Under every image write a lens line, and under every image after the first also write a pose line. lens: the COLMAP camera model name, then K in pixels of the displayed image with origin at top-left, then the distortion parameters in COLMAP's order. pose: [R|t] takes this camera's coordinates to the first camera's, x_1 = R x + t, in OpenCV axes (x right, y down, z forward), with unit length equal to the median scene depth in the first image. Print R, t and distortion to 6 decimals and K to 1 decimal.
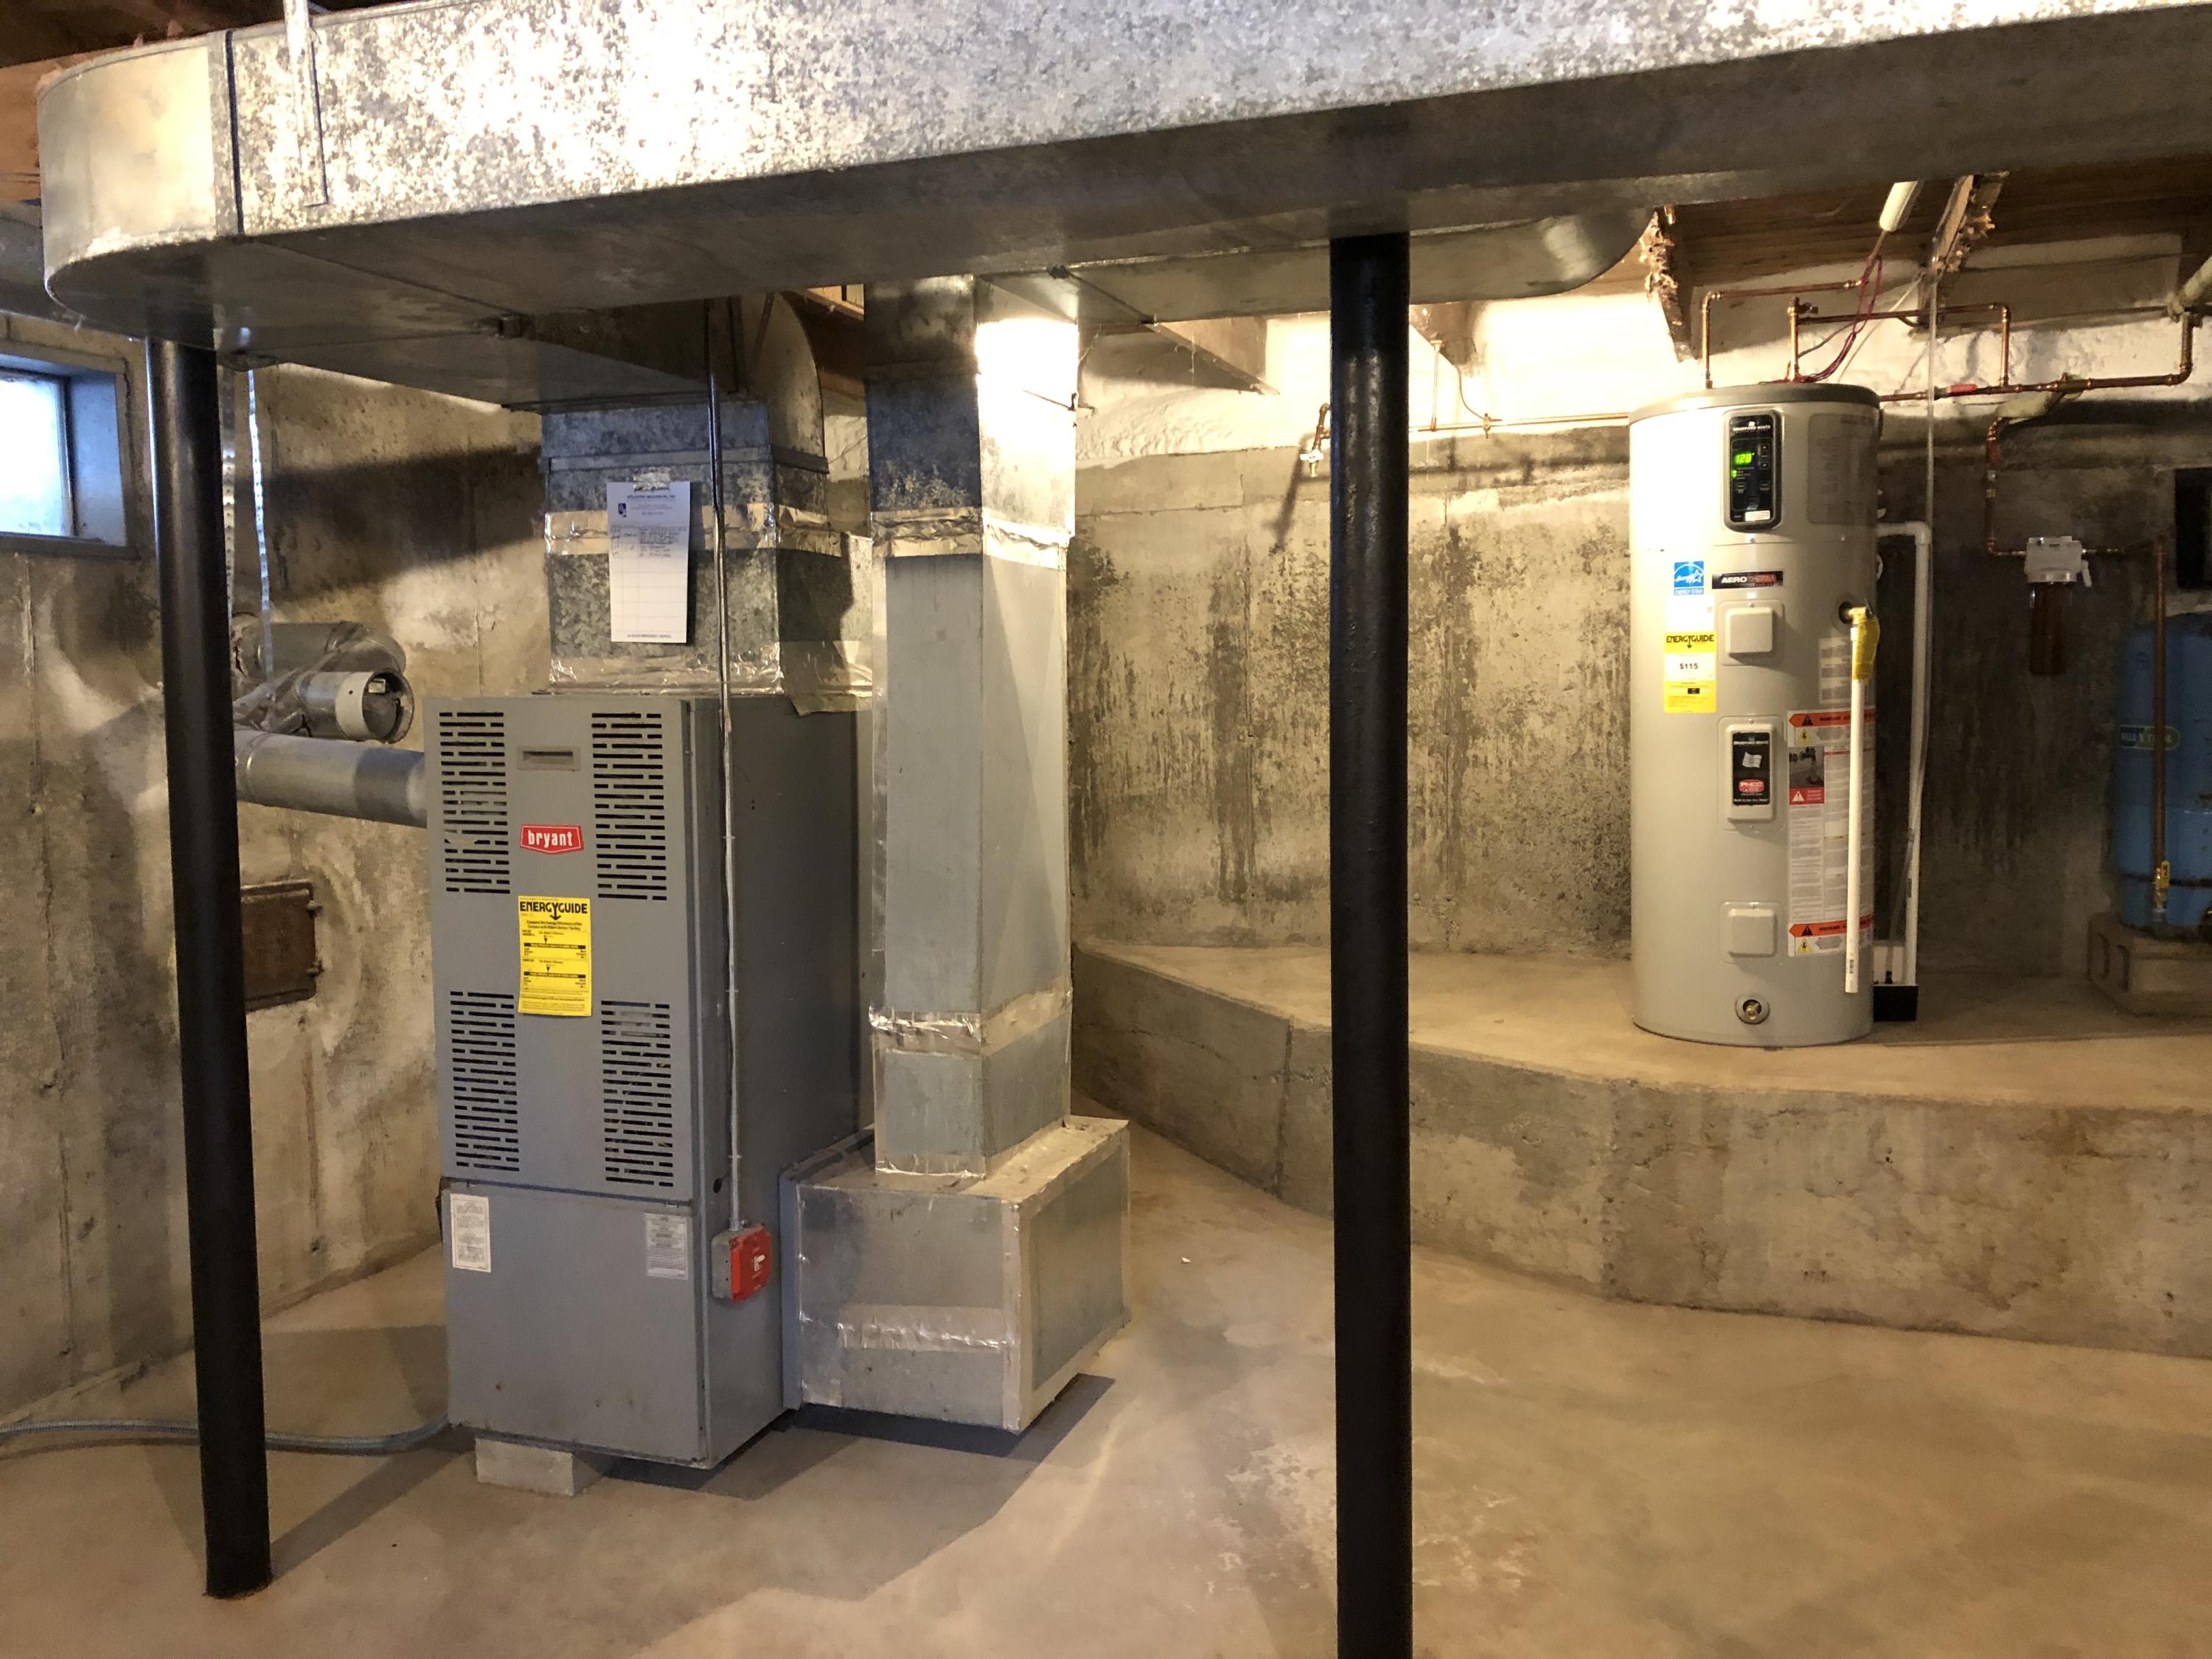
lens RADIAL K [[1795.4, 0, 1125.6], [0, 1795.4, 826.9], [0, 0, 1]] dist [0.037391, -0.021167]
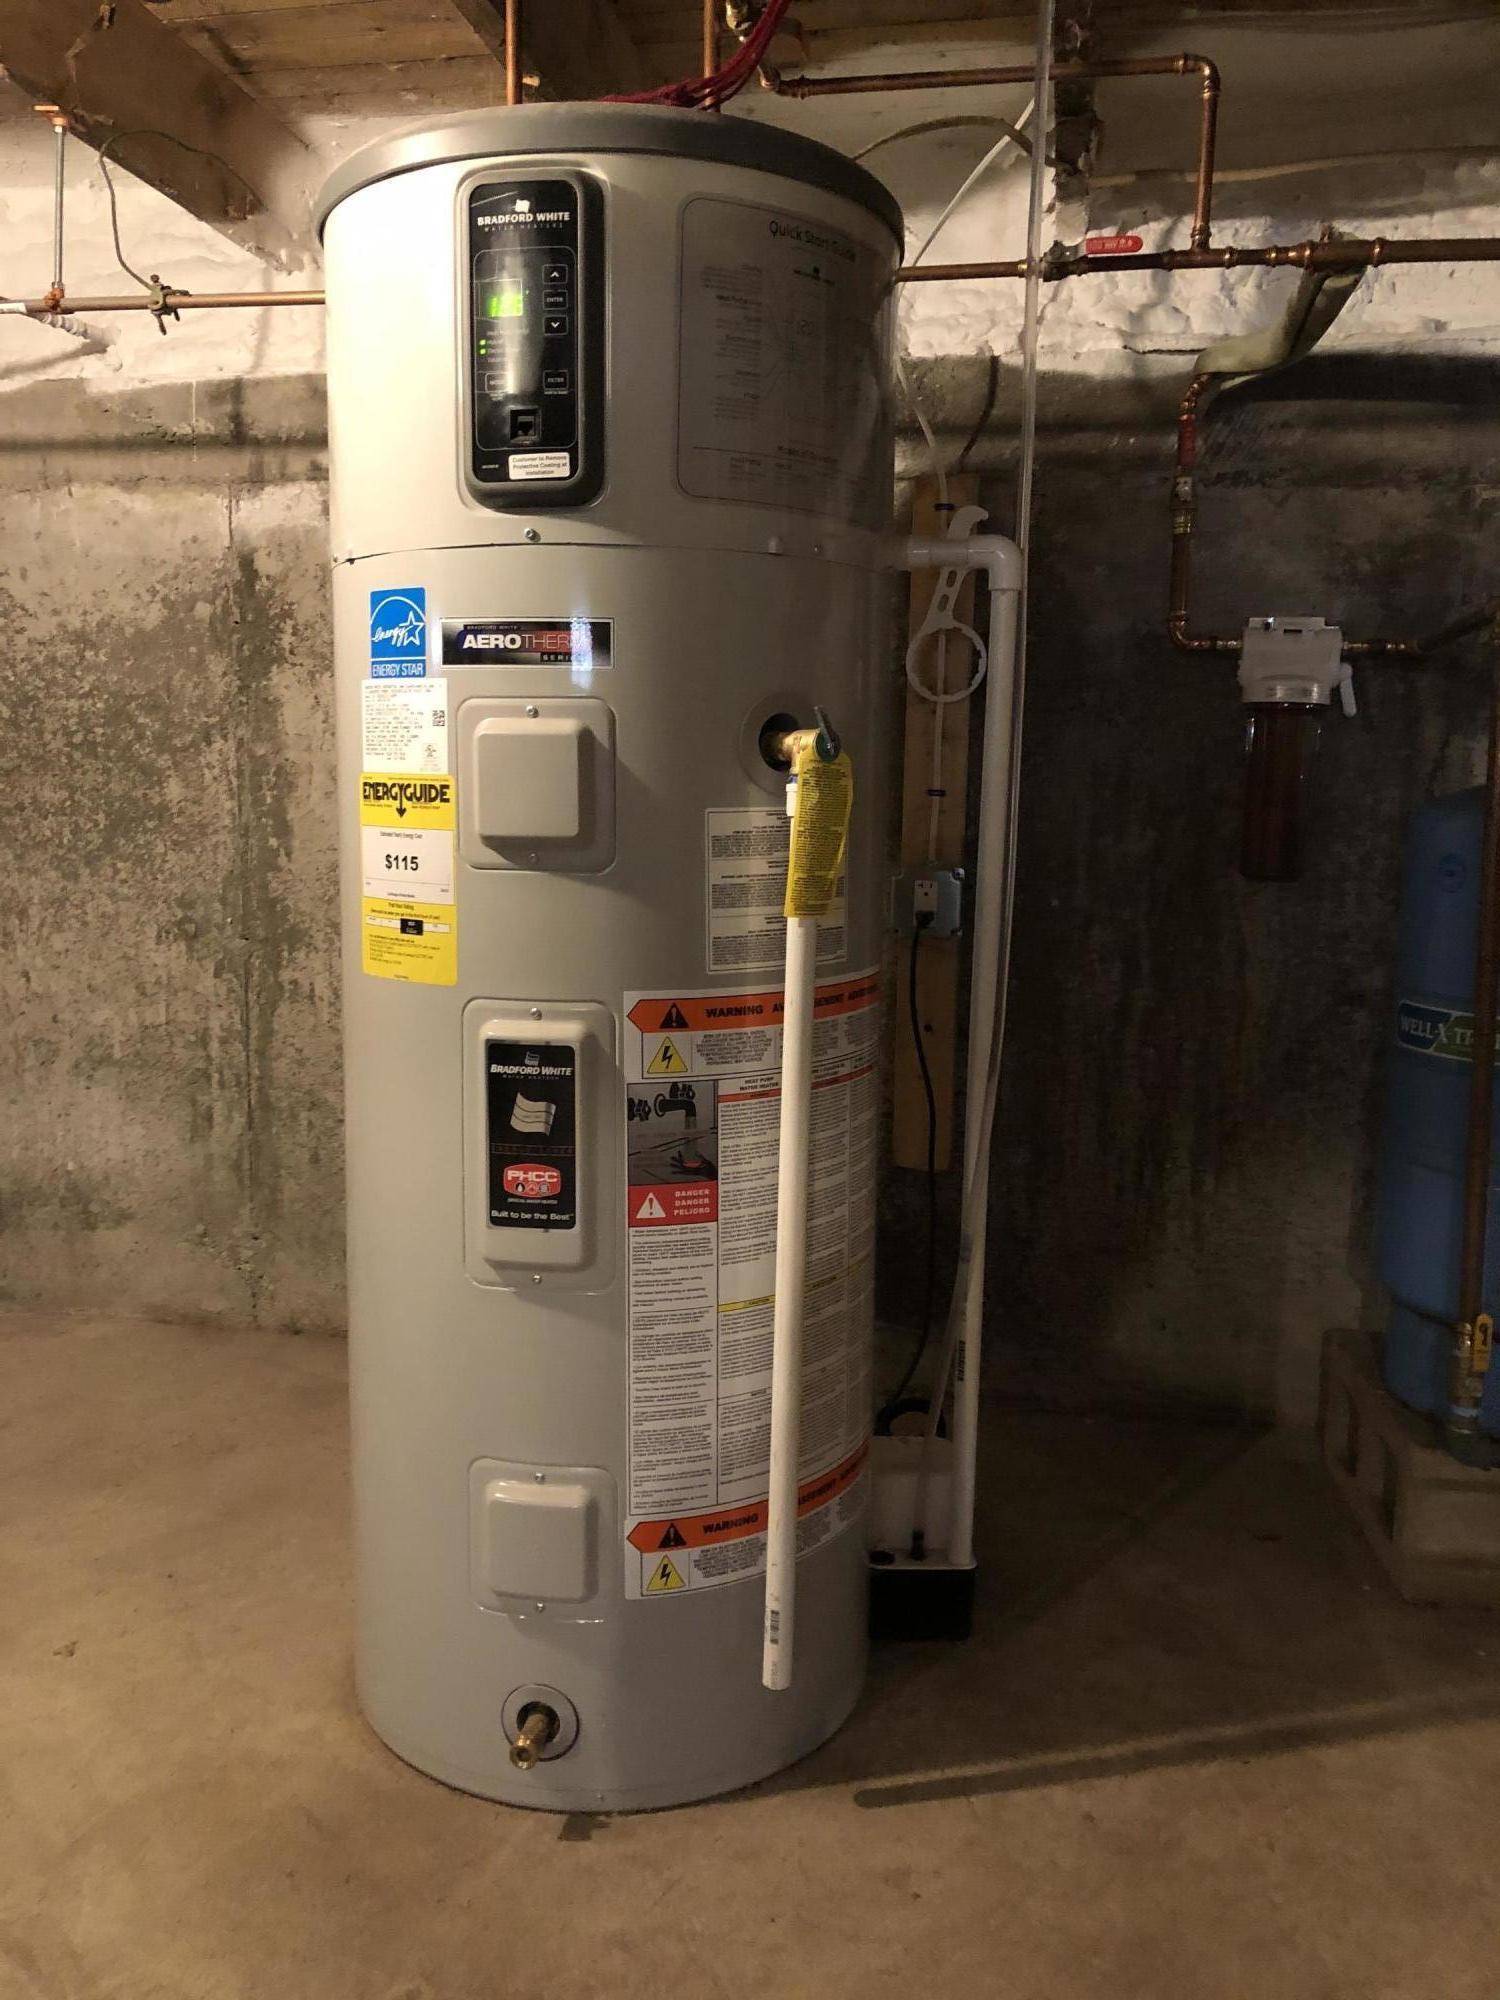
lens RADIAL K [[1623.3, 0, 743.0], [0, 1623.3, 999.4], [0, 0, 1]] dist [0.037391, -0.021167]
pose [[0.989361, 0.018399, 0.144314, 0.315384], [-0.024958, 0.998730, 0.043774, -0.072108], [-0.143325, -0.046910, 0.988563, 0.600956]]
